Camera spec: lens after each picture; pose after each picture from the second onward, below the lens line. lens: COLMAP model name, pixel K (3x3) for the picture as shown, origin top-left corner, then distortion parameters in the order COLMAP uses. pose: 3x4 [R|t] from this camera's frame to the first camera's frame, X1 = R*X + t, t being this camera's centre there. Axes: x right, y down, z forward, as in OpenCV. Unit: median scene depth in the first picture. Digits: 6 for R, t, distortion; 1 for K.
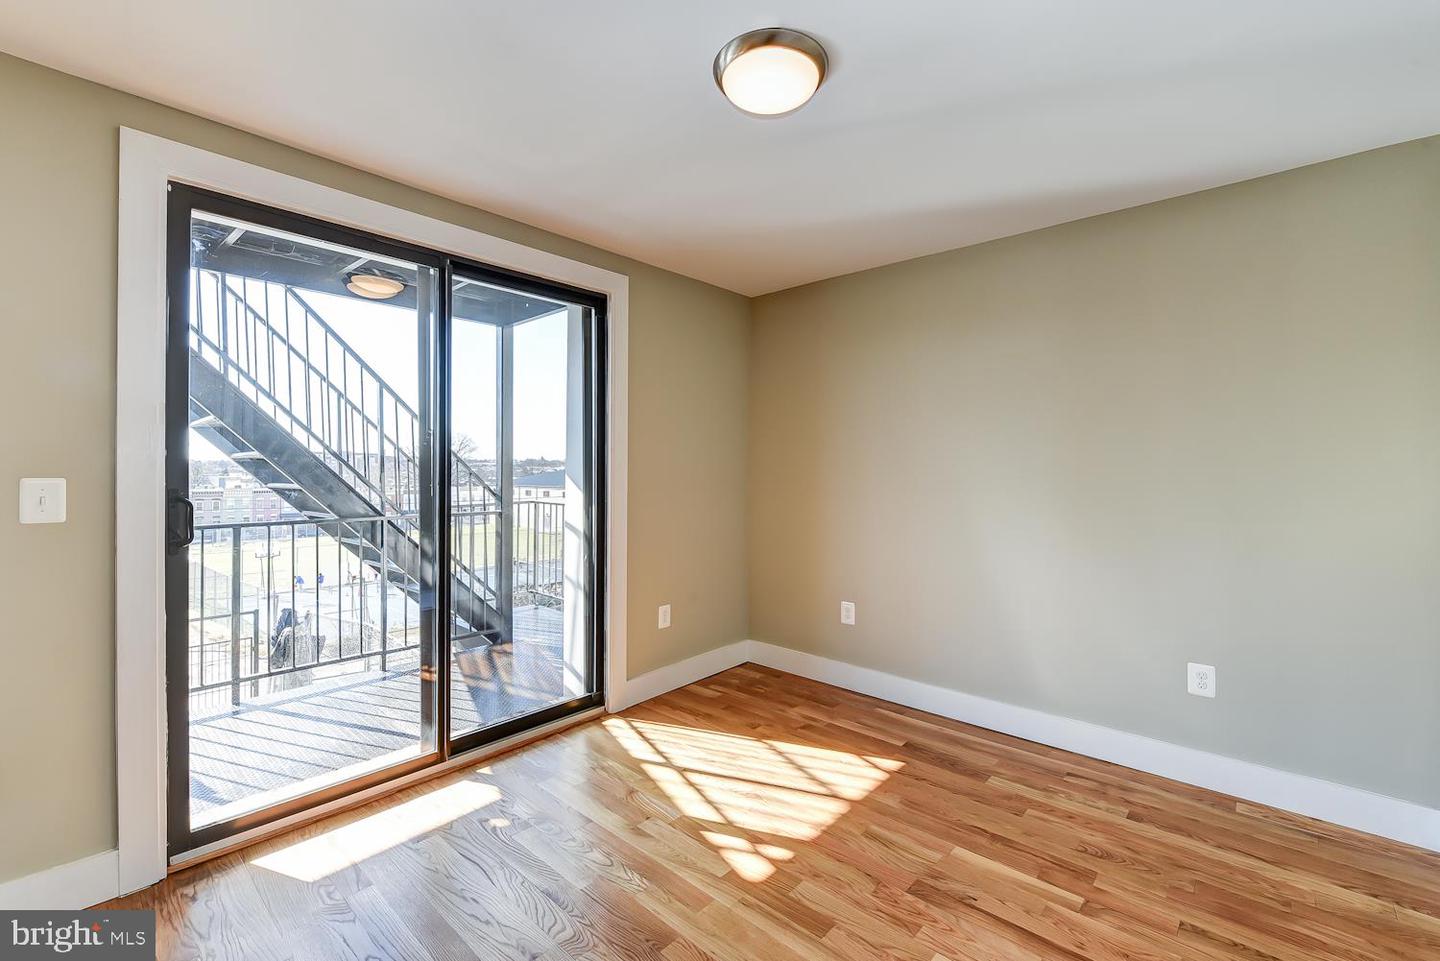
lens RADIAL K [[612.7, 0, 721.6], [0, 612.7, 468.0], [0, 0, 1]] dist [-0.002398, -0.000797]
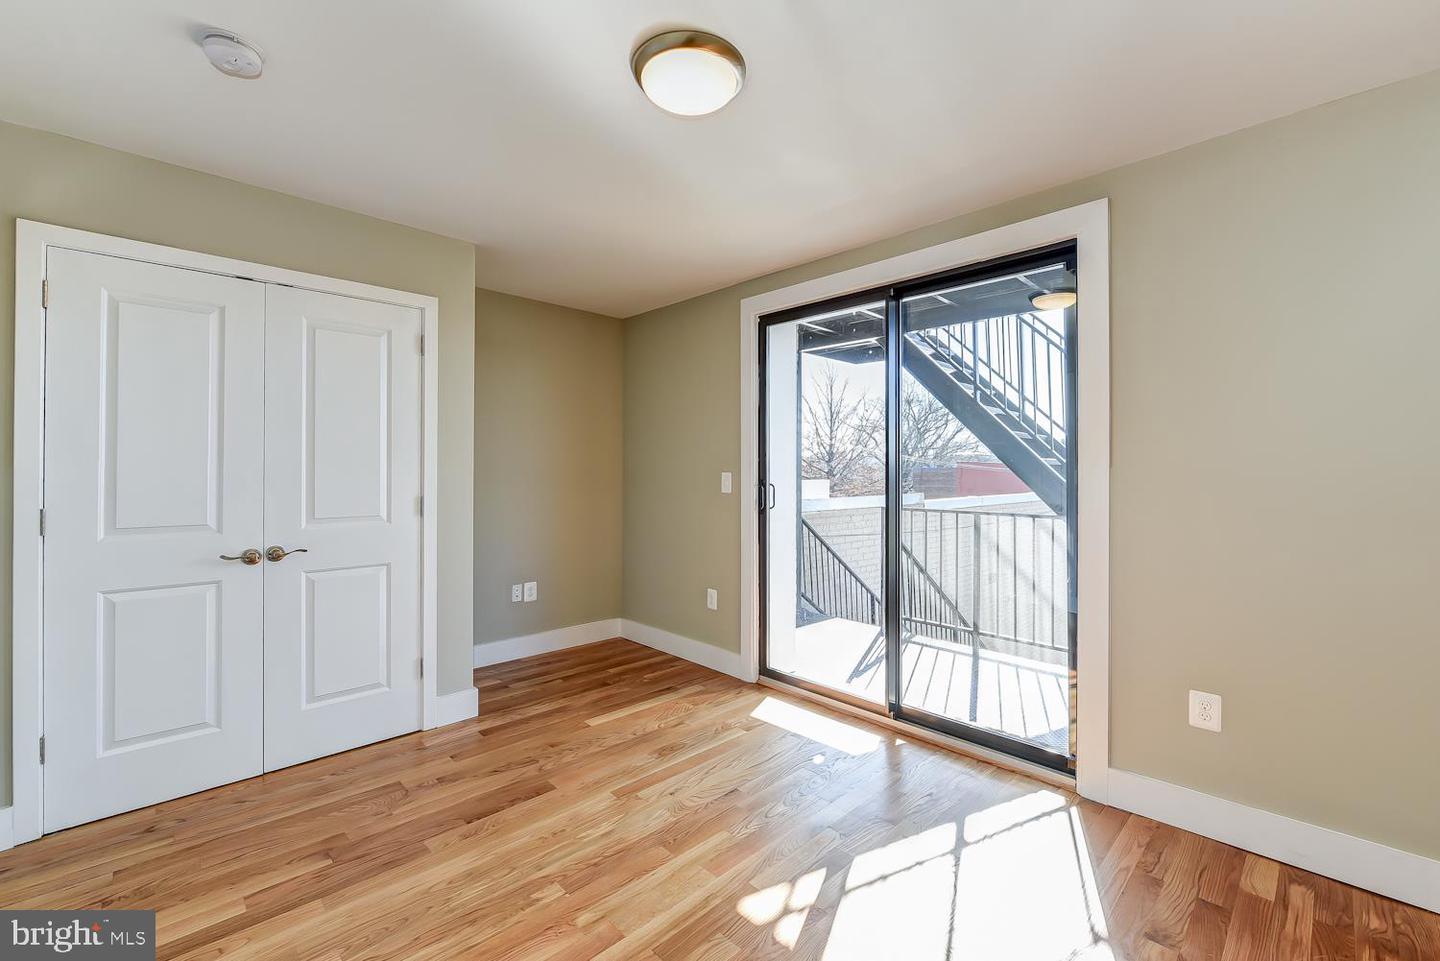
lens RADIAL K [[600.8, 0, 728.9], [0, 600.8, 471.7], [0, 0, 1]] dist [-0.001512, -0.000062]
pose [[-0.057063, 0.001779, -0.998369, 0.707863], [-0.001396, 0.999997, 0.001862, 0.006381], [0.998370, 0.001500, -0.057061, 0.753709]]
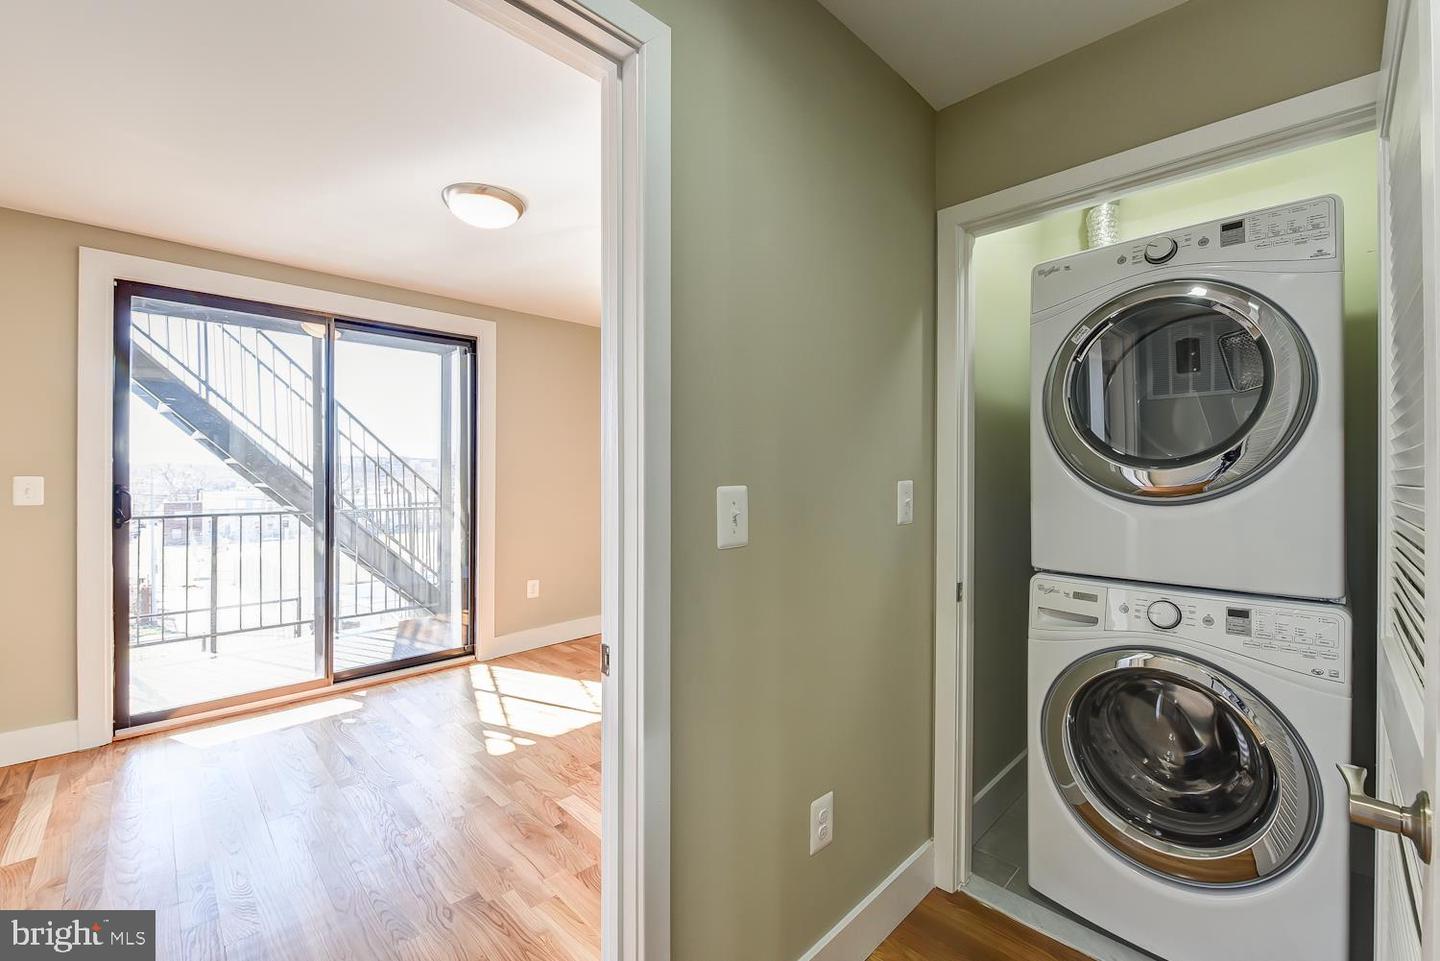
lens RADIAL K [[600.8, 0, 728.9], [0, 600.8, 471.7], [0, 0, 1]] dist [-0.001512, -0.000062]
pose [[0.998410, 0.000017, -0.056369, 0.507501], [-0.000159, 0.999997, -0.002526, 0.005568], [0.056369, 0.002531, 0.998407, -0.285837]]
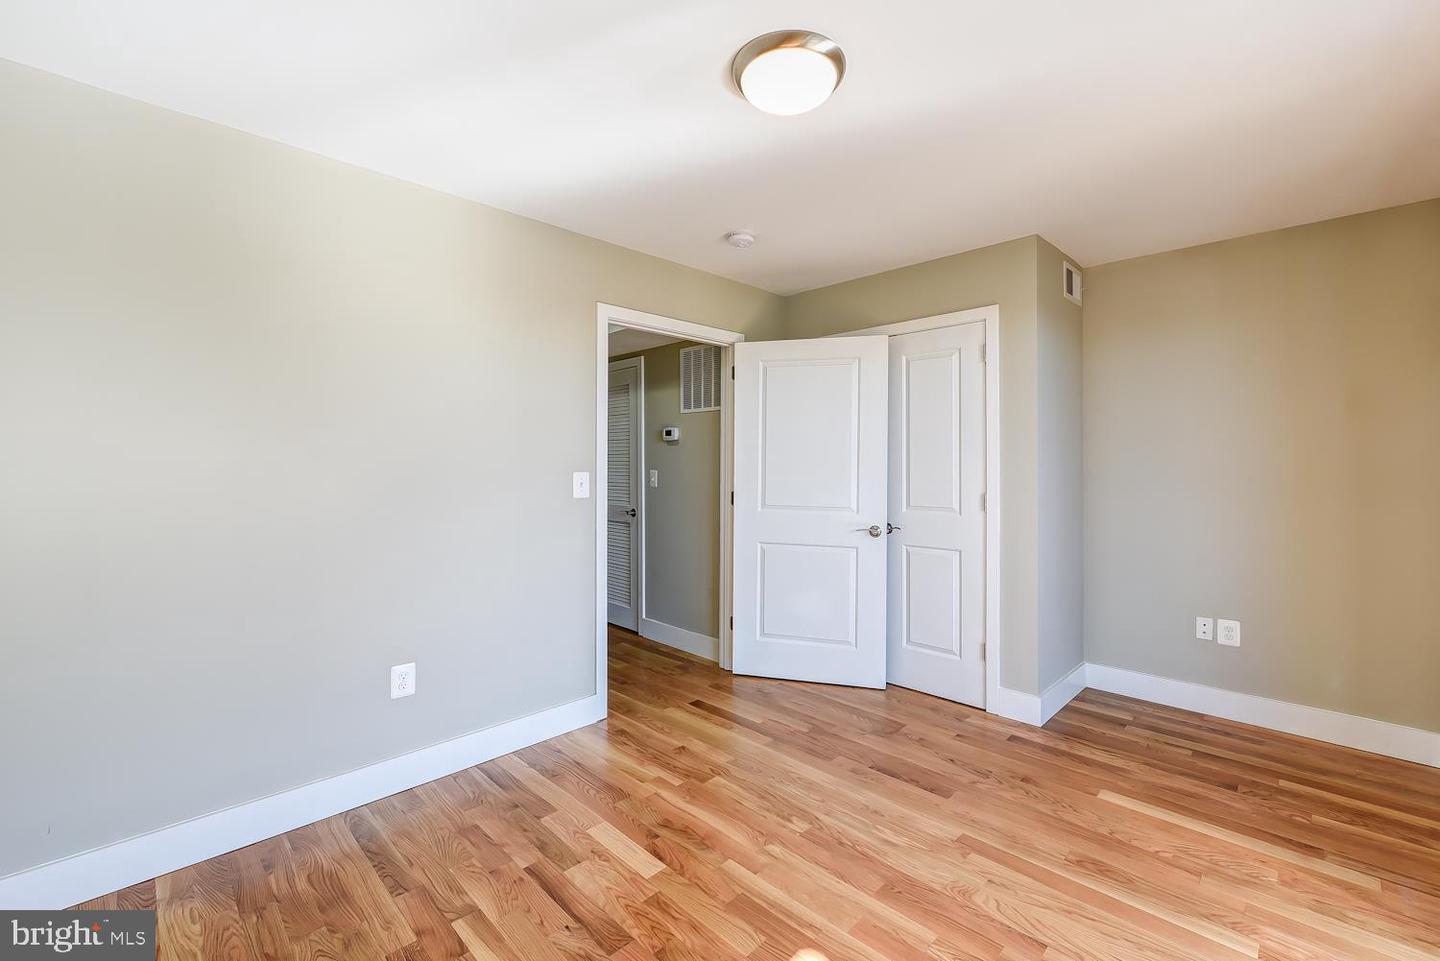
lens RADIAL K [[608.5, 0, 748.9], [0, 608.5, 466.3], [0, 0, 1]] dist [-0.001432, -0.000687]
pose [[-0.999649, 0.000868, 0.026470, 0.078355], [0.000802, 0.999997, -0.002521, 0.003694], [-0.026472, -0.002498, -0.999646, 1.343187]]
